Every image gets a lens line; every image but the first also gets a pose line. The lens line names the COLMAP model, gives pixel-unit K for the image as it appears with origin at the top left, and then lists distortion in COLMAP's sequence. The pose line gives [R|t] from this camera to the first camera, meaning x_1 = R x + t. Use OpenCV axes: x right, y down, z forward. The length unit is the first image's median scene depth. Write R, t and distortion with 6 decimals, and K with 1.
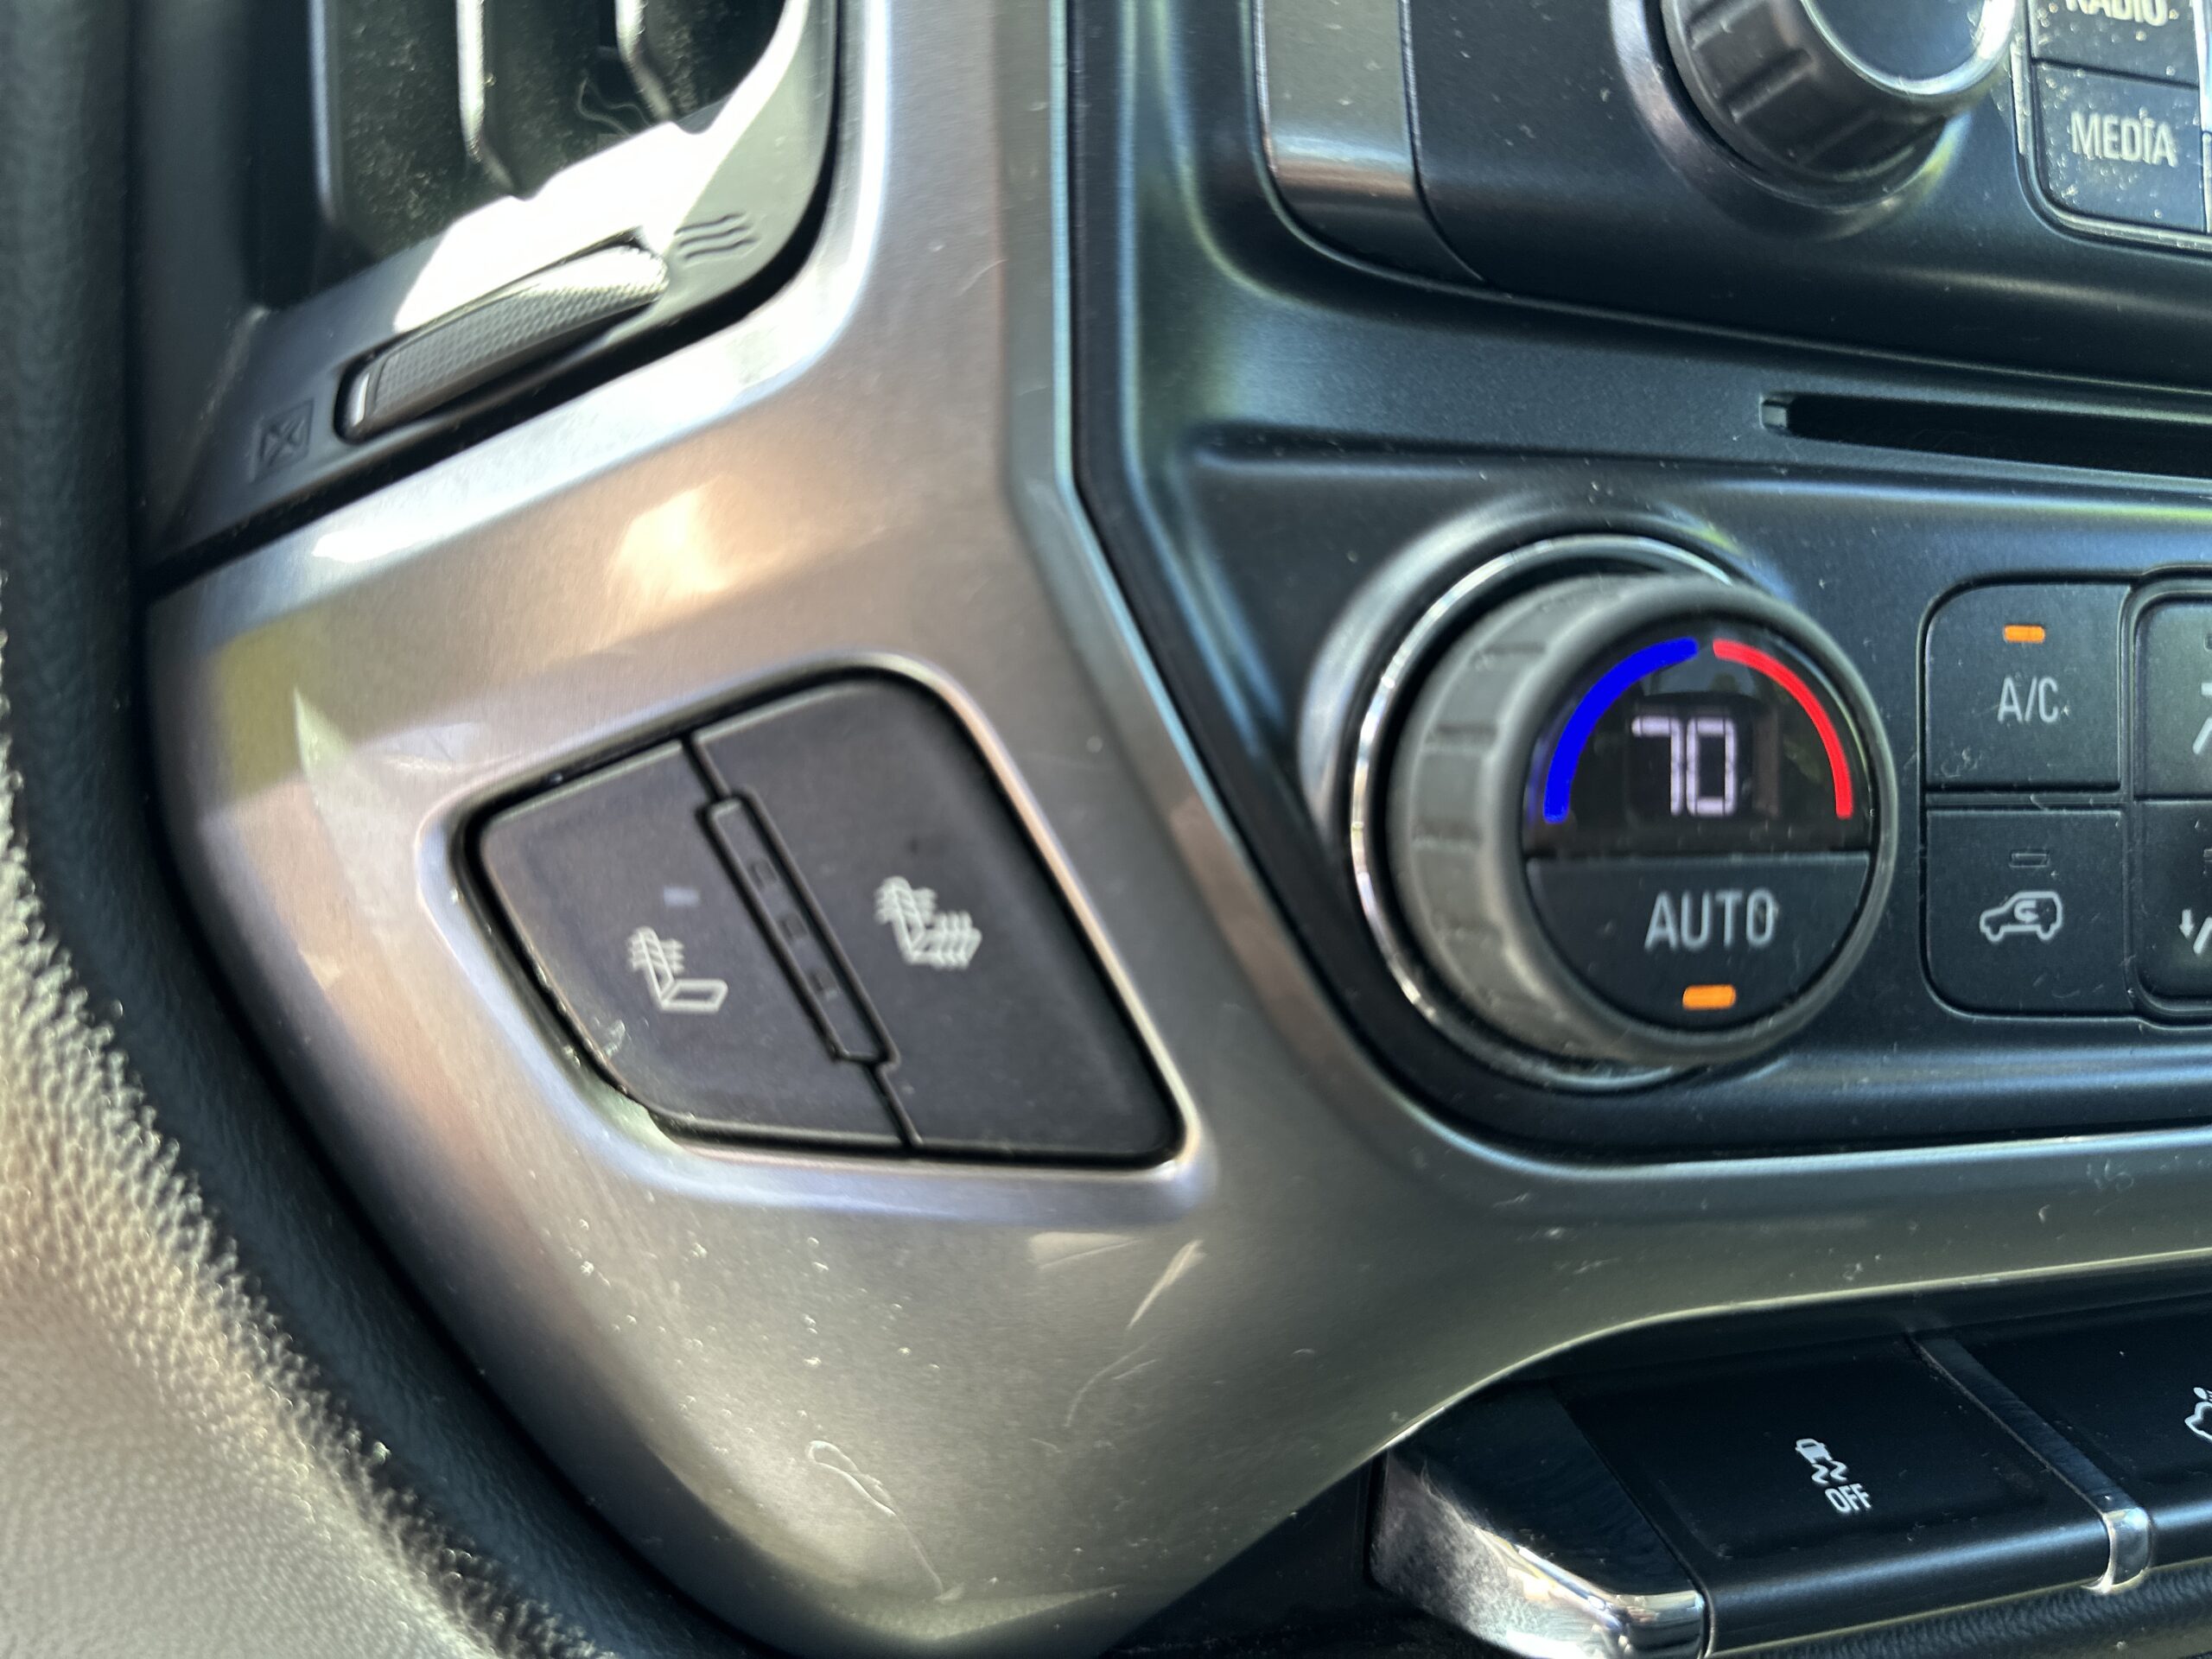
lens RADIAL K [[1584.0, 0, 1144.4], [0, 1584.0, 881.8], [0, 0, 1]] dist [-0.008272, -0.008101]
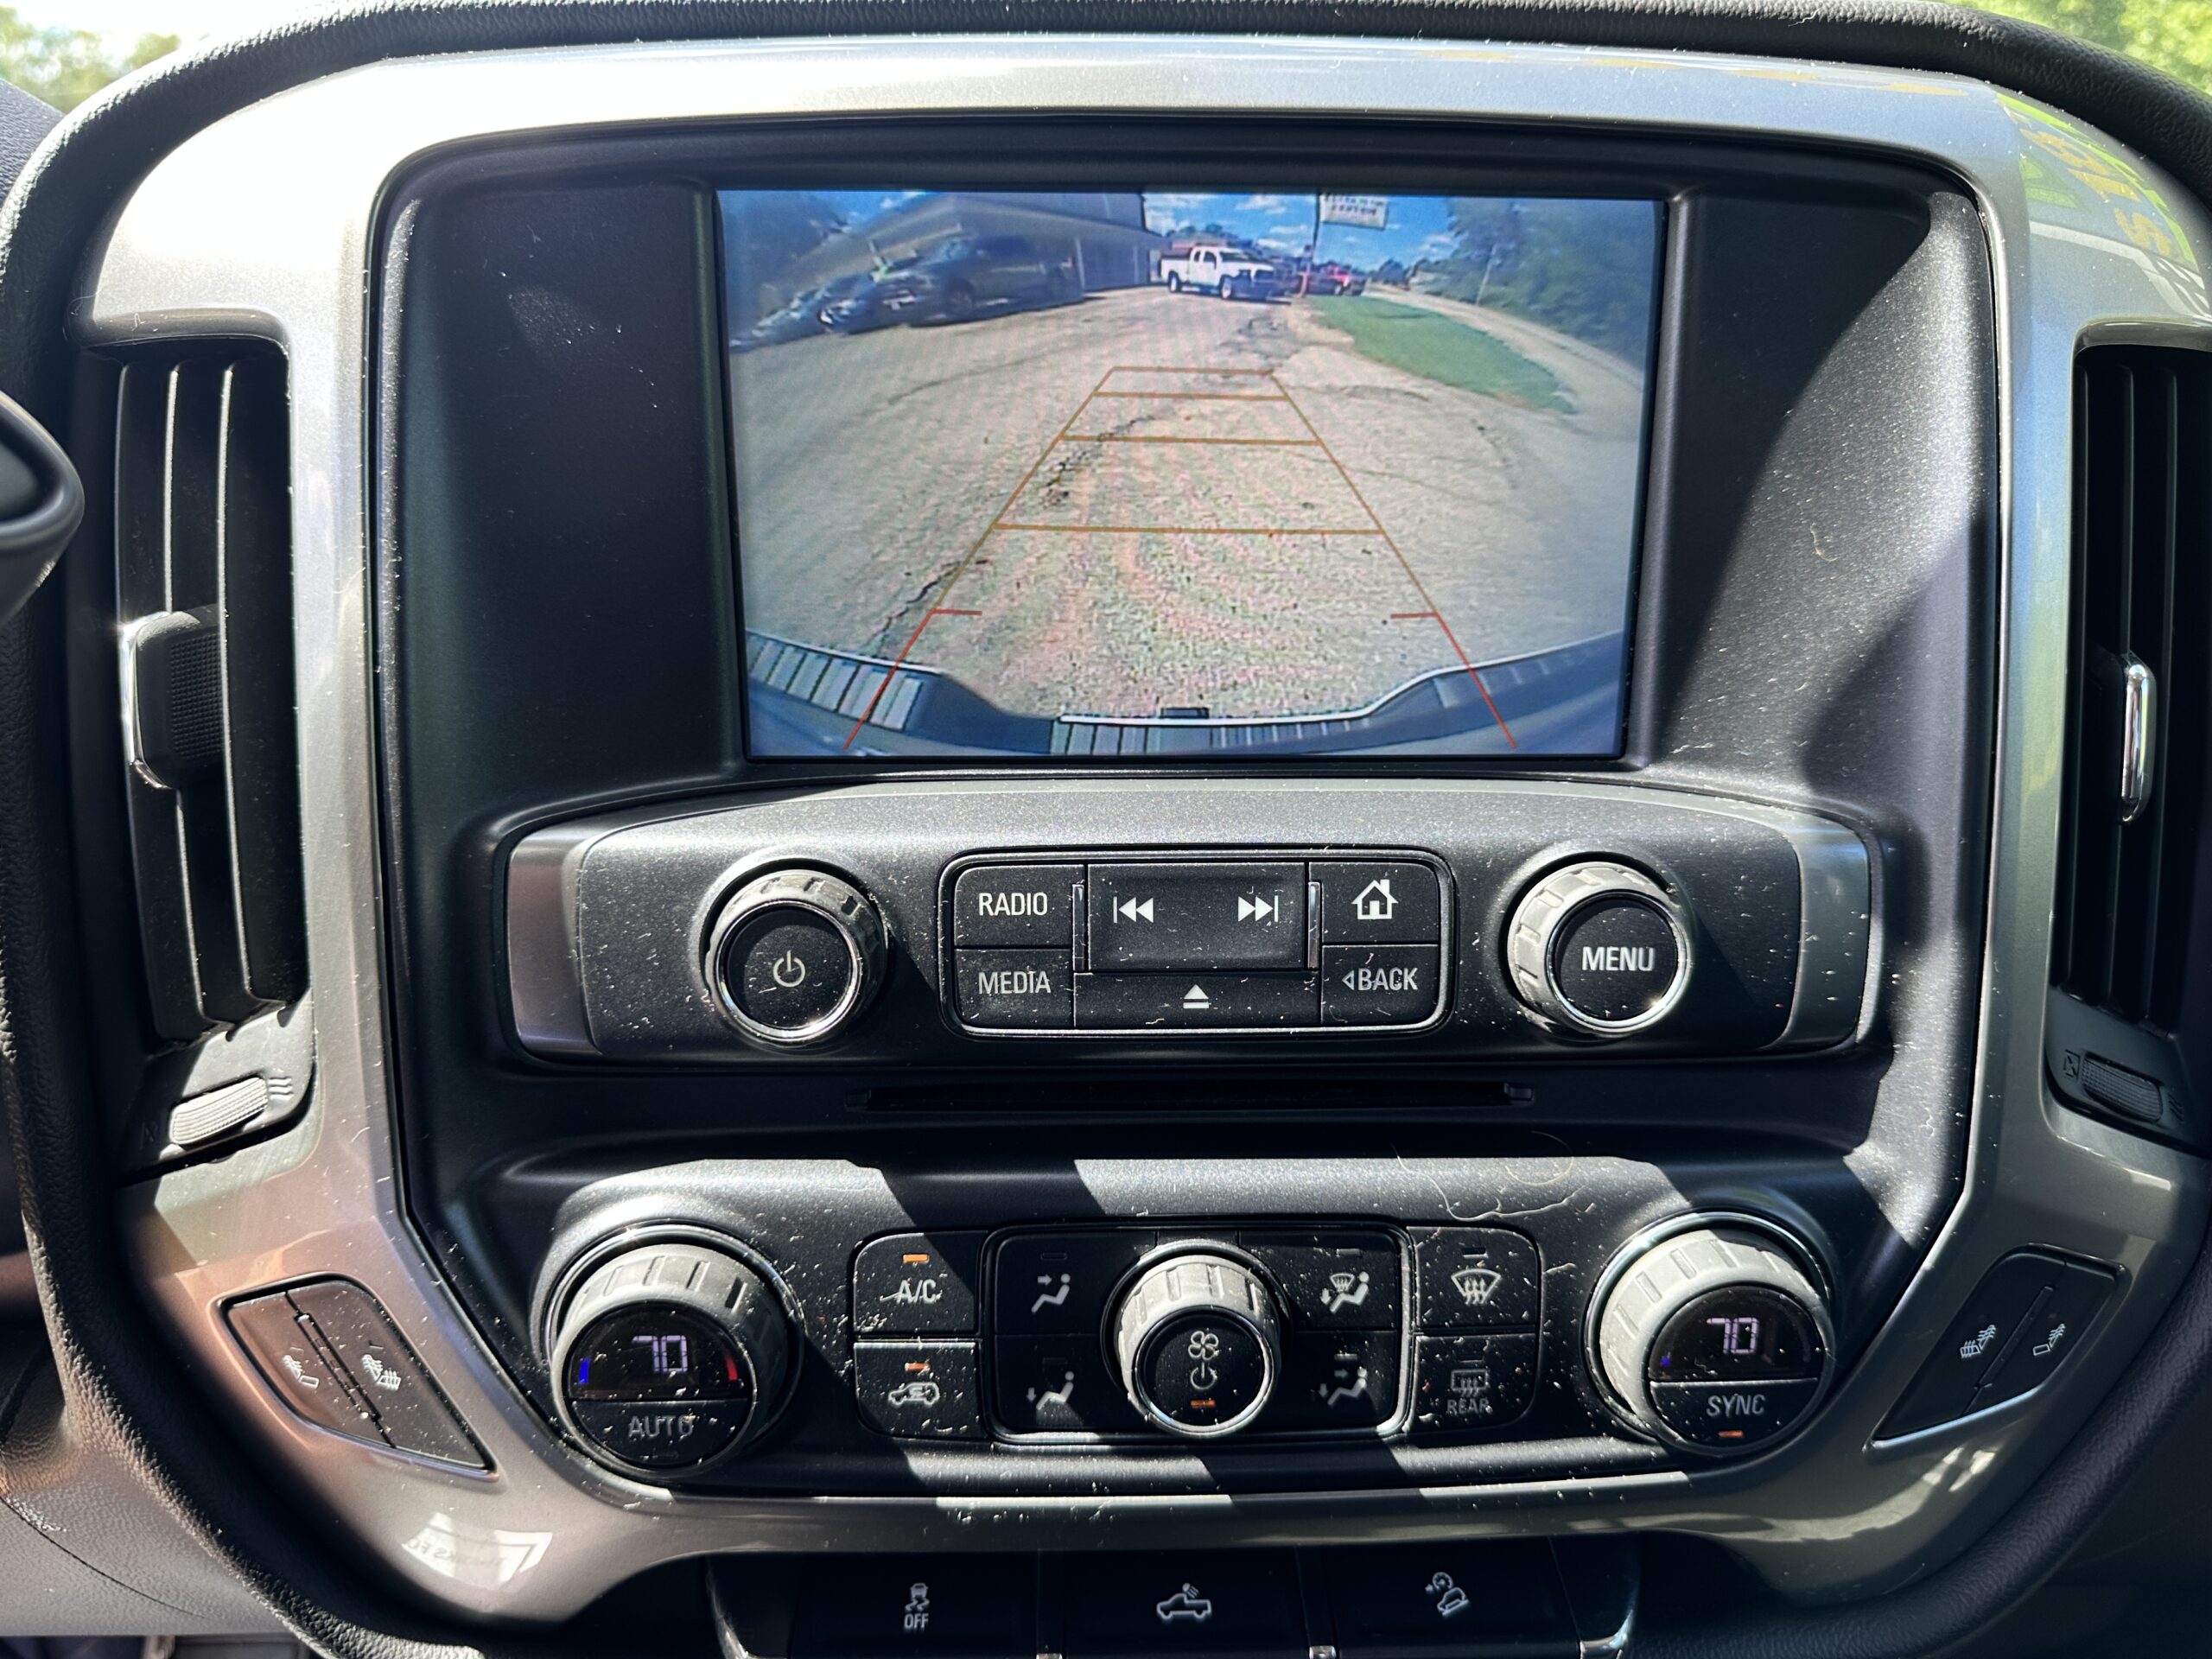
lens RADIAL K [[1578.0, 0, 1155.2], [0, 1578.0, 883.1], [0, 0, 1]] dist [0.007468, -0.009898]
pose [[0.965072, 0.063726, -0.254118, 1.510613], [-0.016237, 0.982650, 0.184759, -1.130195], [0.261483, -0.174180, 0.949362, -0.804649]]
